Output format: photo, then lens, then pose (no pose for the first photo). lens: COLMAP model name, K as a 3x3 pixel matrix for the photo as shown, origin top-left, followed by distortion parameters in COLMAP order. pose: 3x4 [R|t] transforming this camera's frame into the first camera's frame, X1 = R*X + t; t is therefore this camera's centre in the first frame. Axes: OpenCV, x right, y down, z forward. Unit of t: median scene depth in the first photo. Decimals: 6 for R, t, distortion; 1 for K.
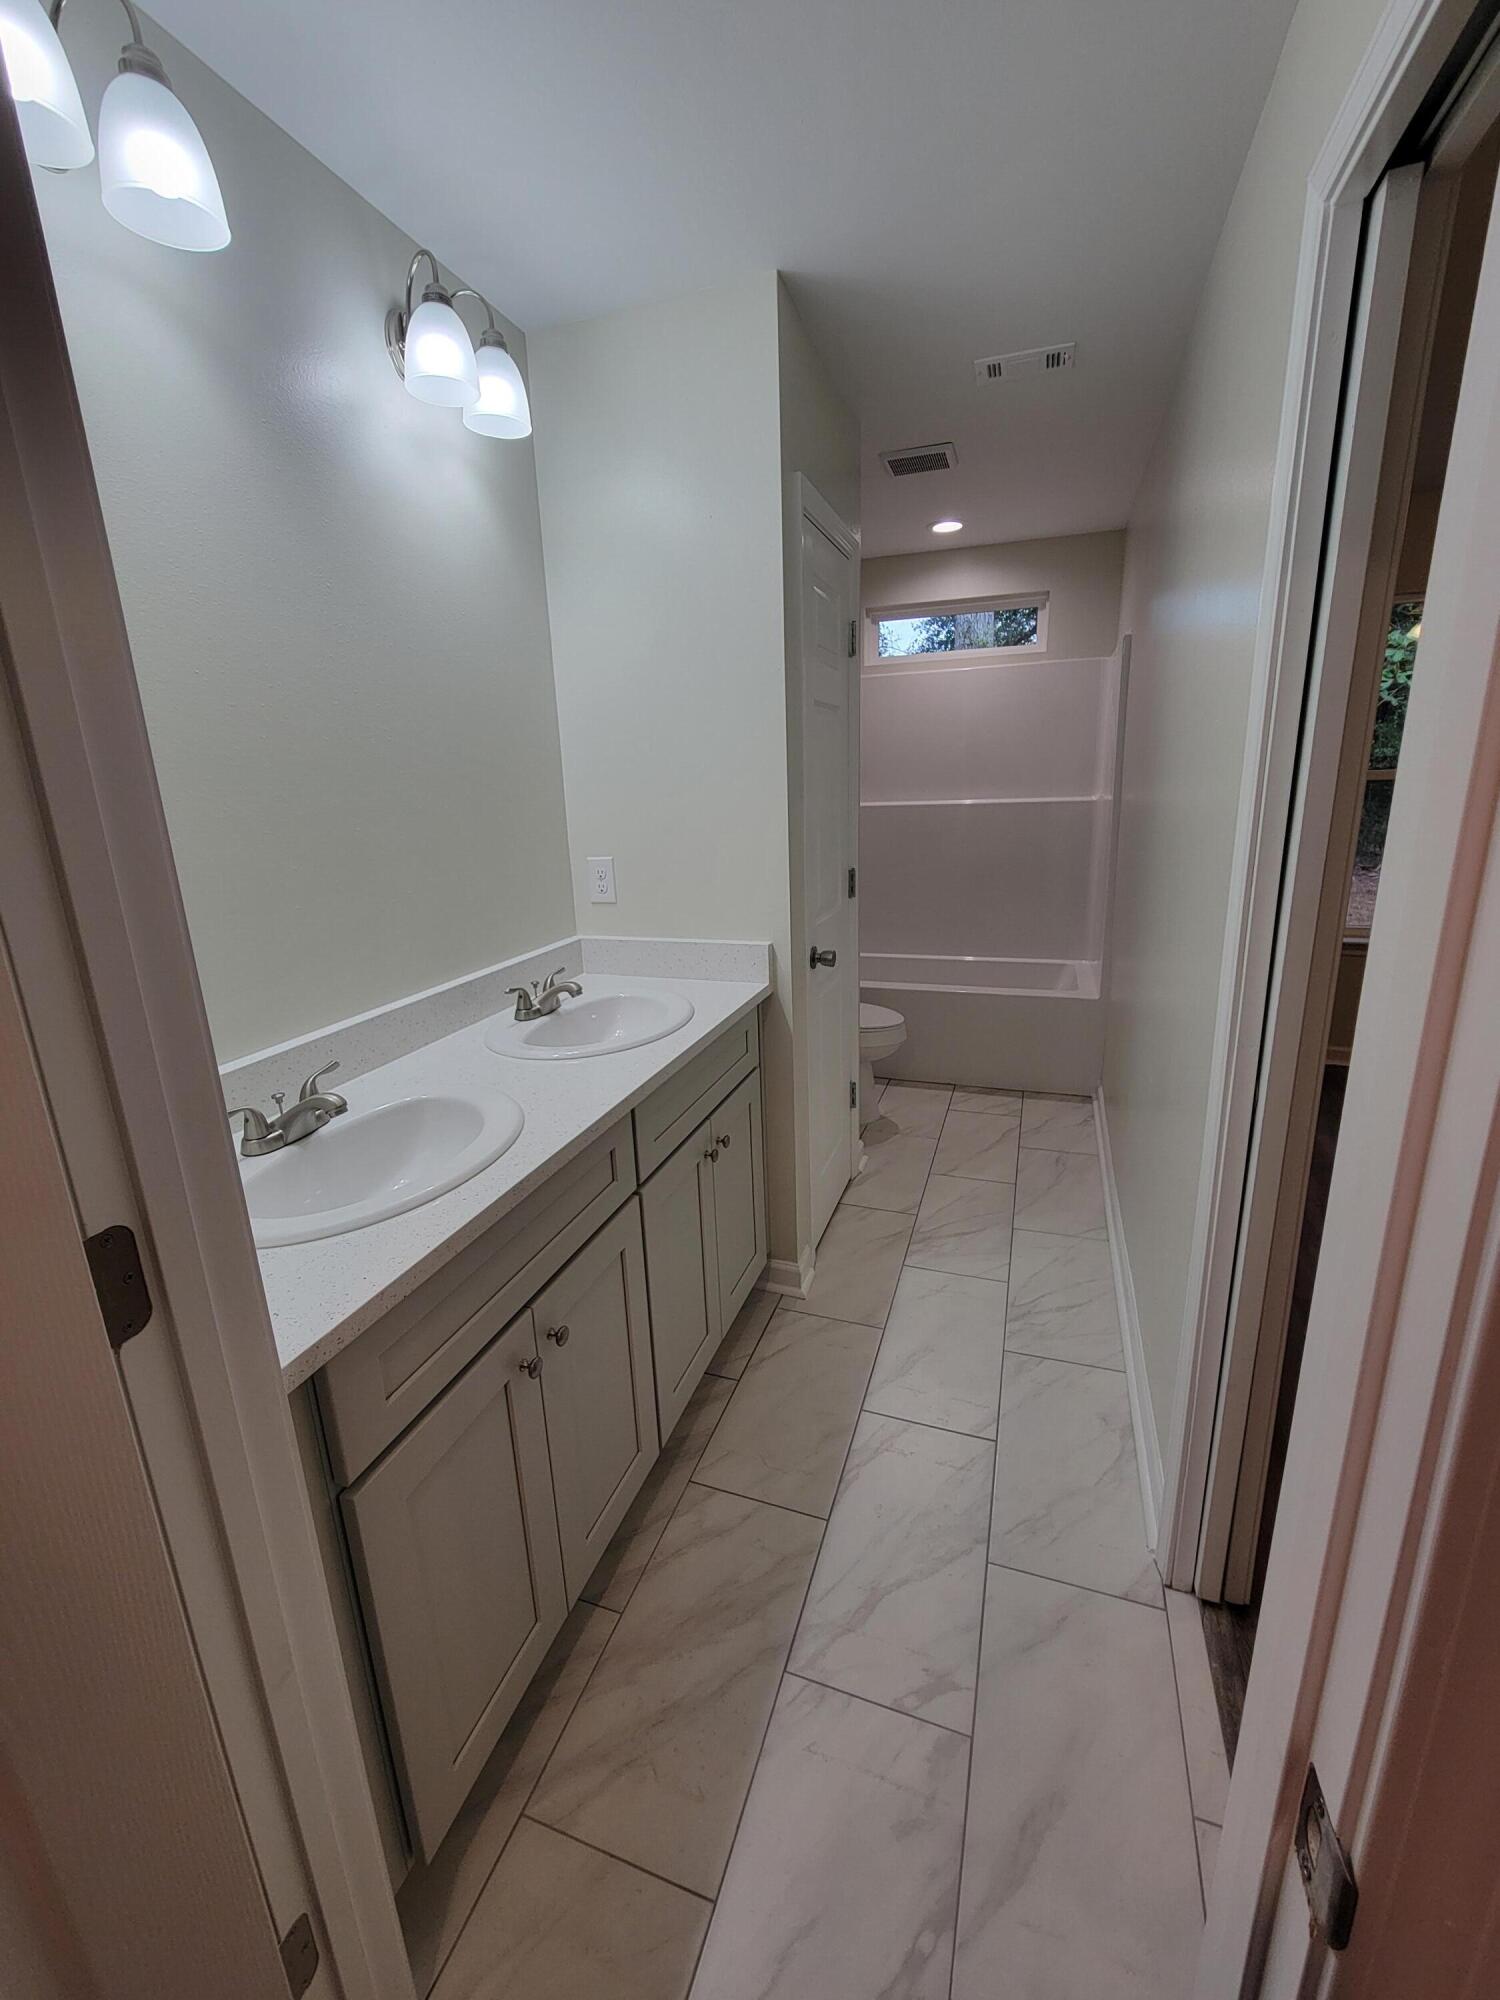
lens RADIAL K [[815.9, 0, 745.7], [0, 815.9, 992.6], [0, 0, 1]] dist [0.004154, -0.002761]
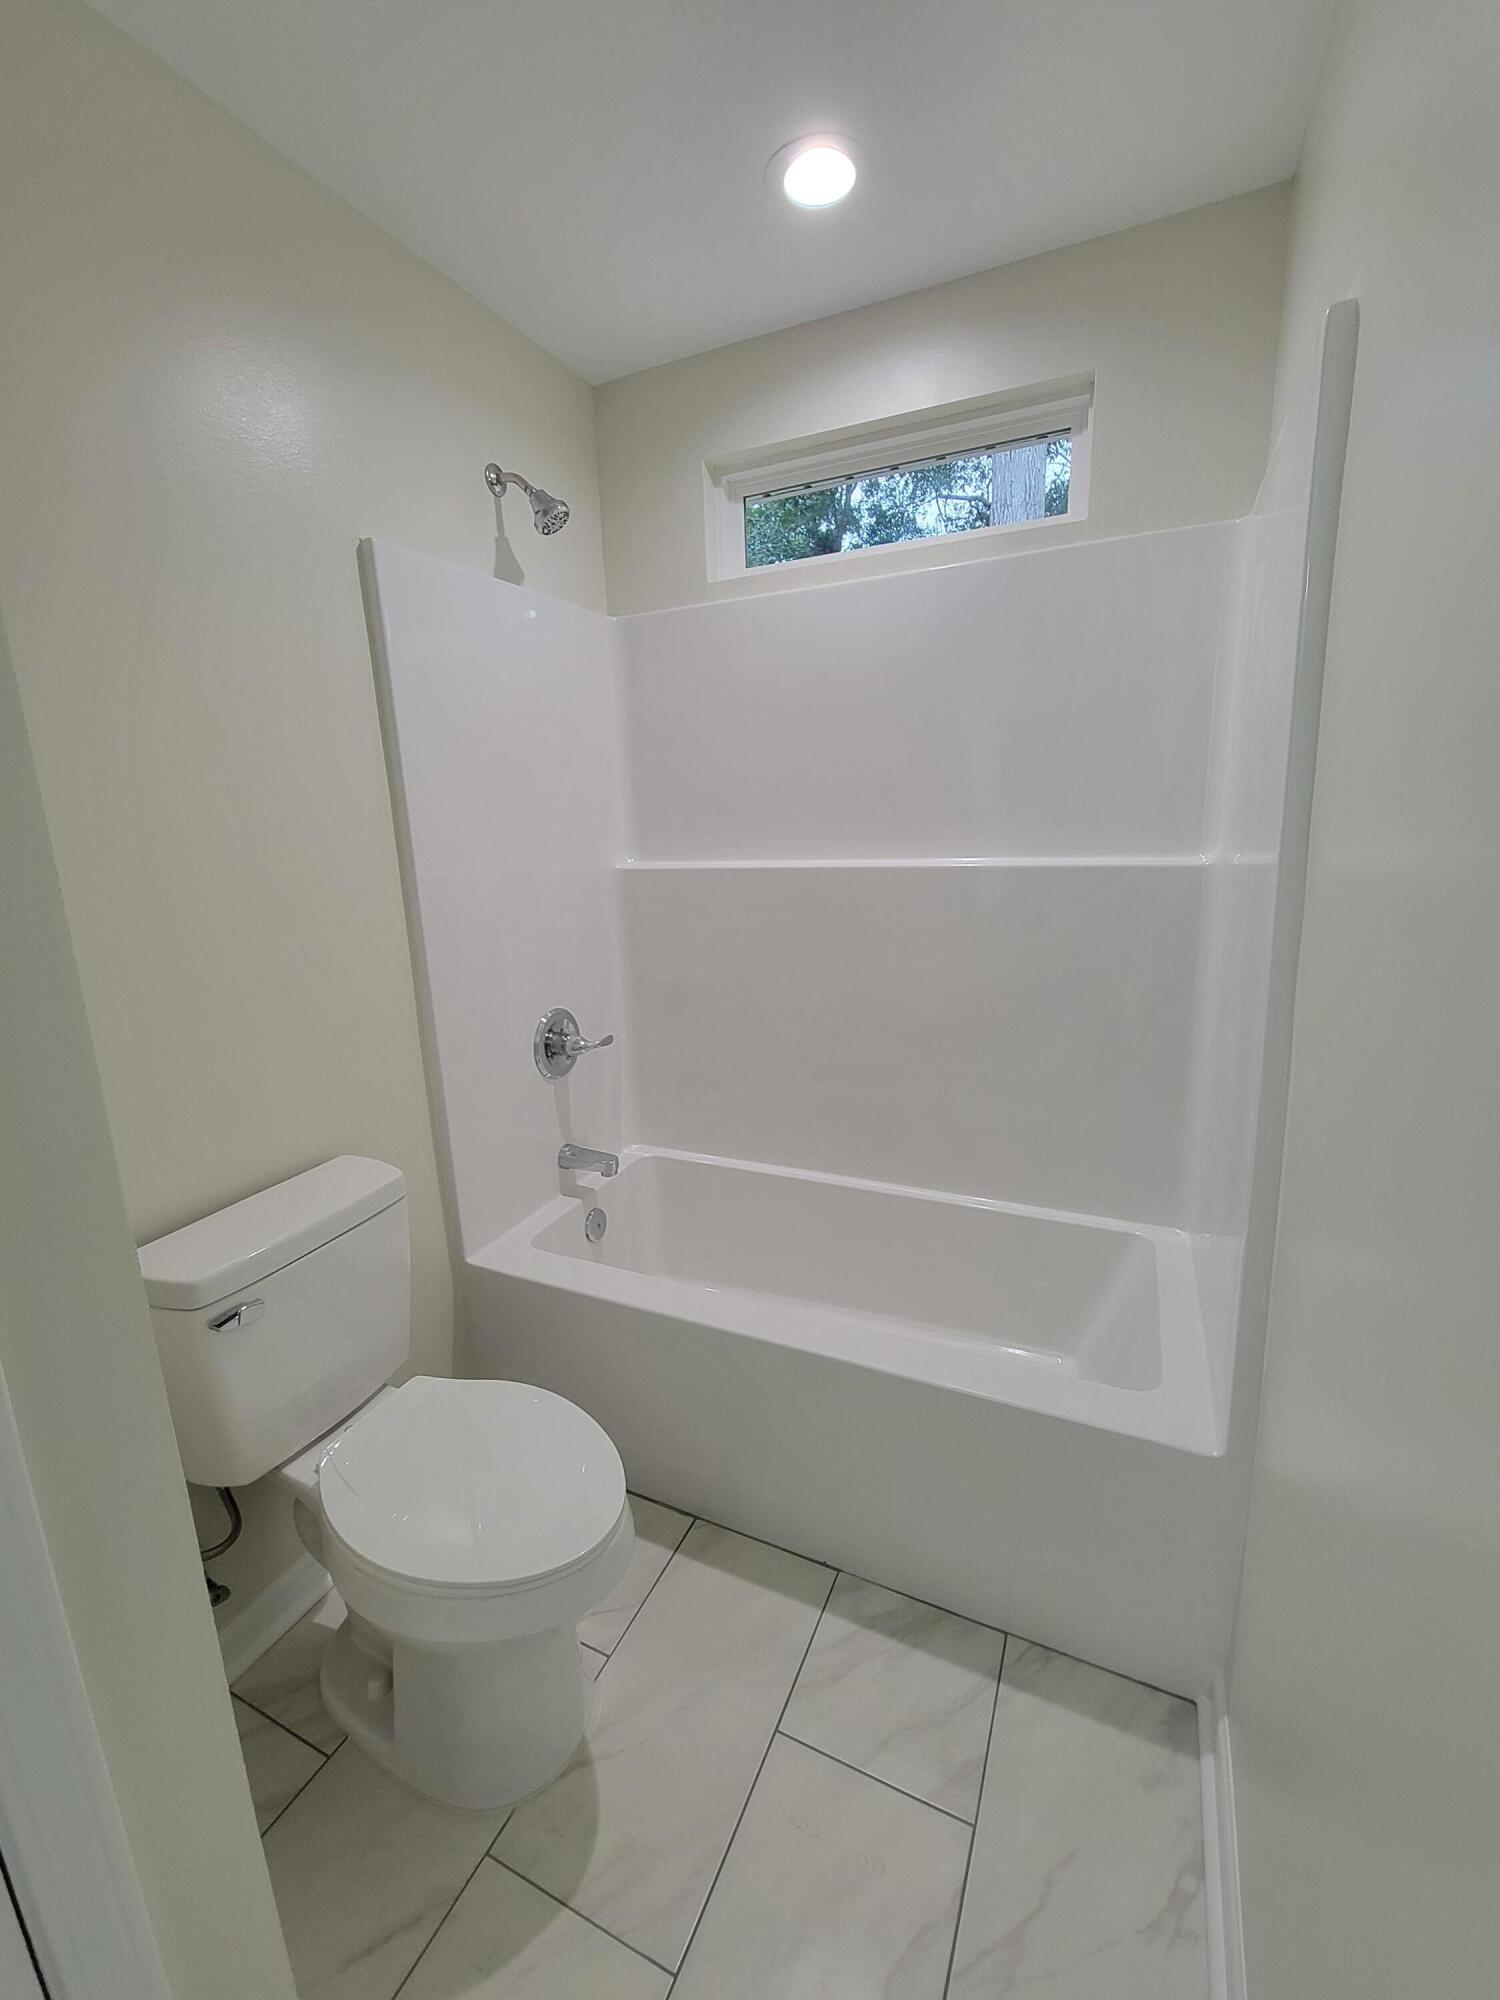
lens RADIAL K [[815.9, 0, 760.8], [0, 815.9, 1002.8], [0, 0, 1]] dist [0.004154, -0.002761]
pose [[0.996736, 0.024700, -0.076857, 0.448460], [-0.028508, 0.998399, -0.048844, -0.263607], [0.075528, 0.050876, 0.995845, 1.085793]]
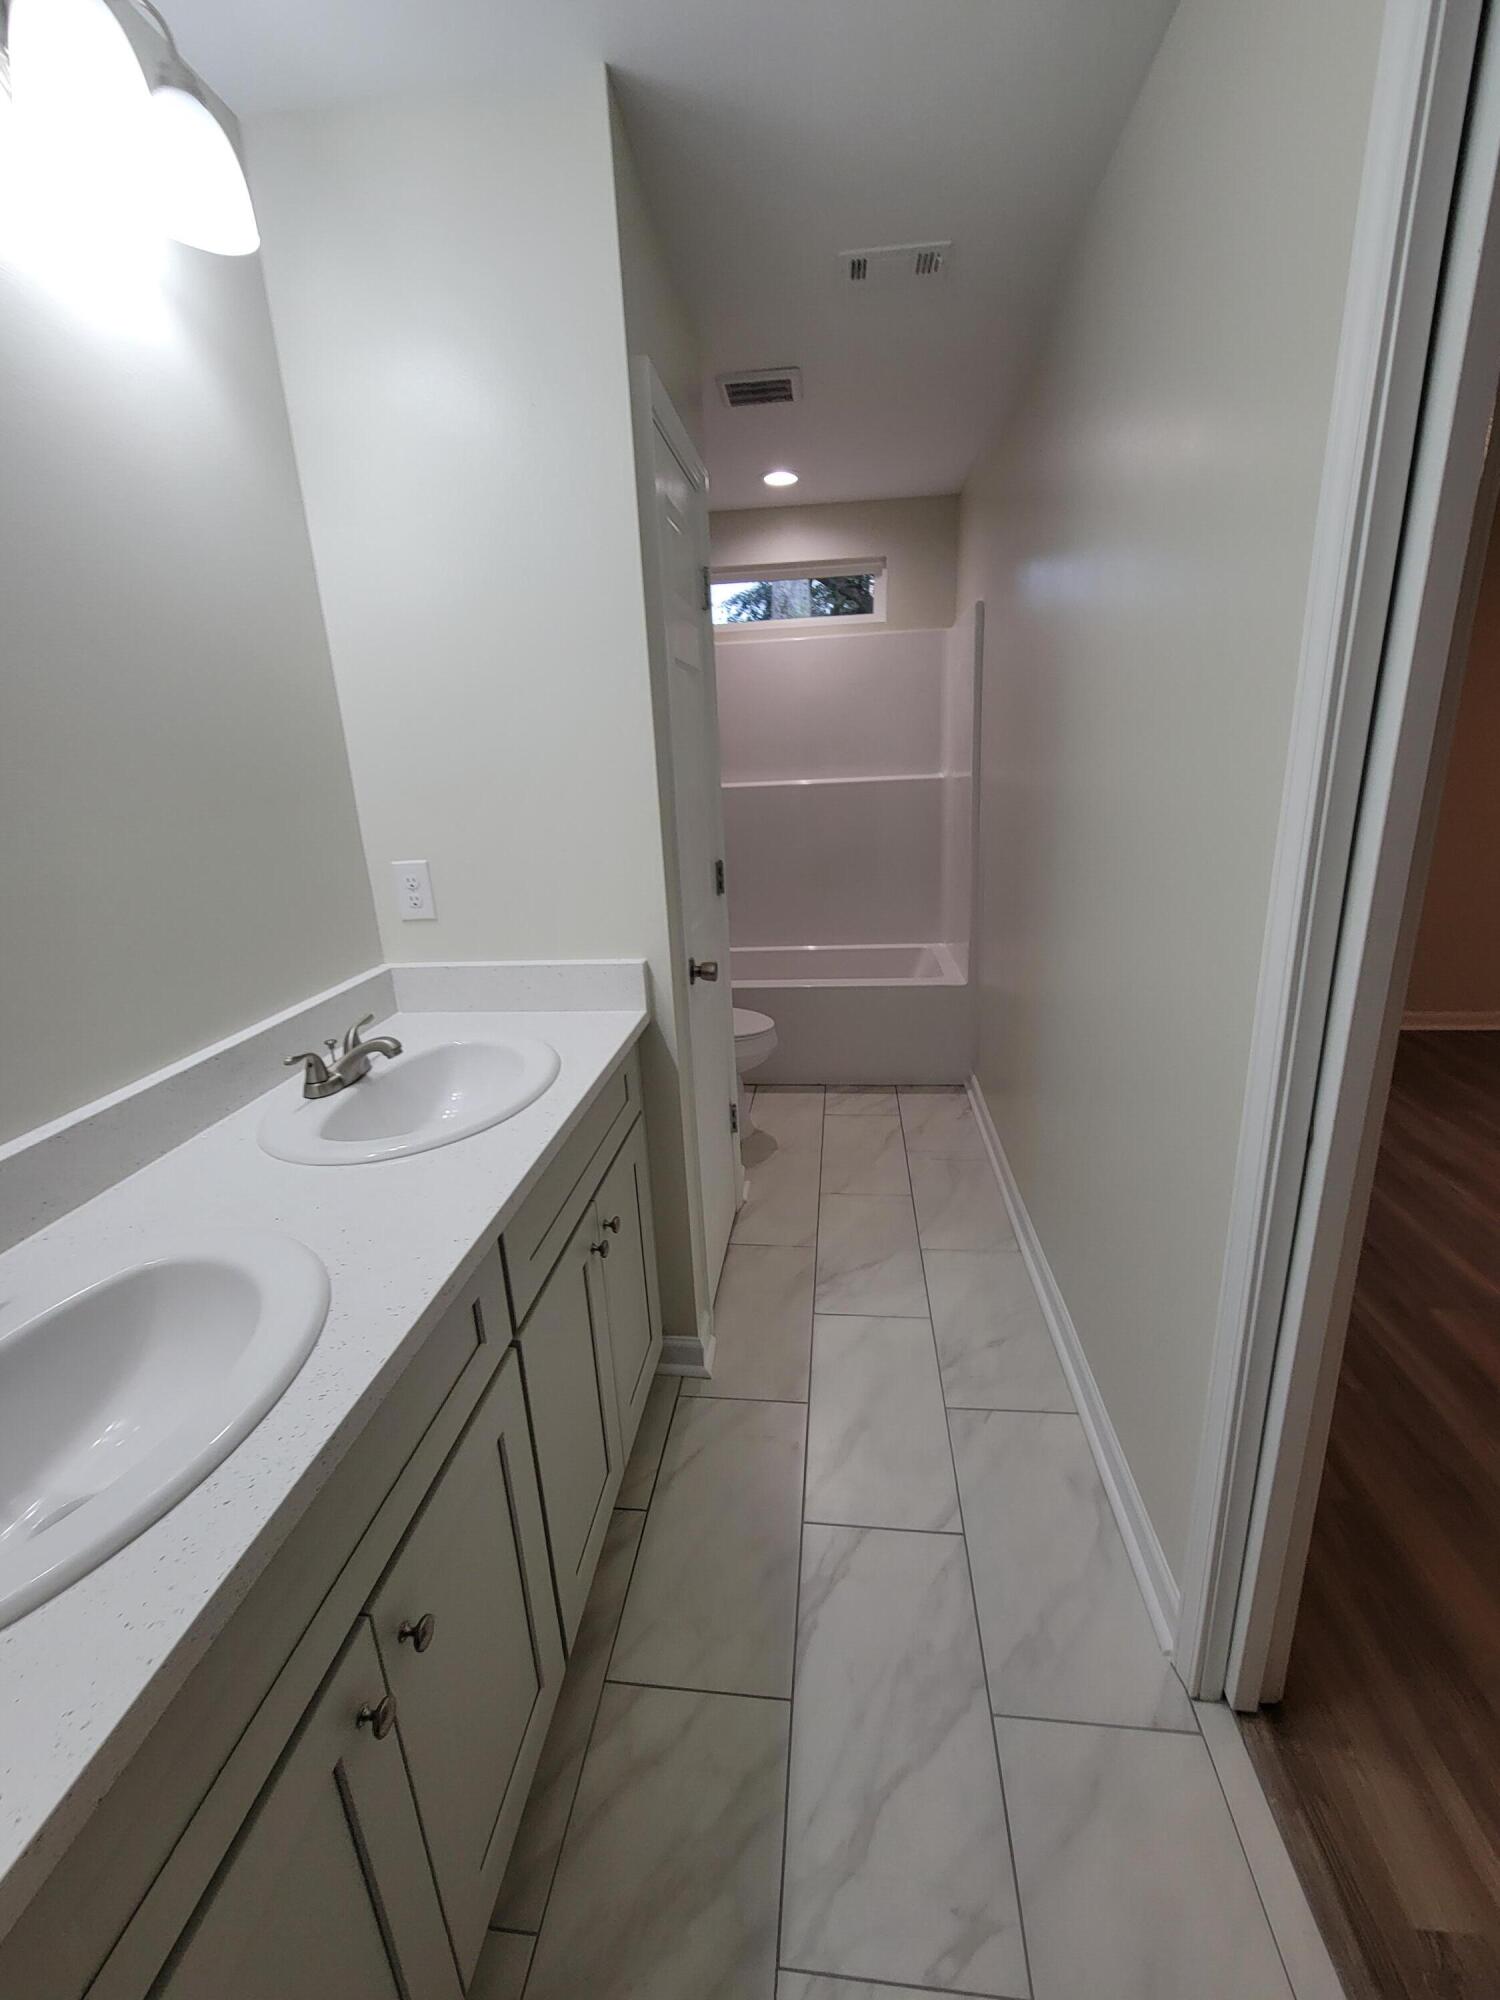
lens RADIAL K [[815.9, 0, 749.8], [0, 815.9, 993.6], [0, 0, 1]] dist [0.004154, -0.002761]
pose [[0.973006, -0.073073, 0.218906, -0.047930], [0.068631, 0.997254, 0.027840, -0.044229], [-0.220339, -0.012065, 0.975349, 0.195888]]
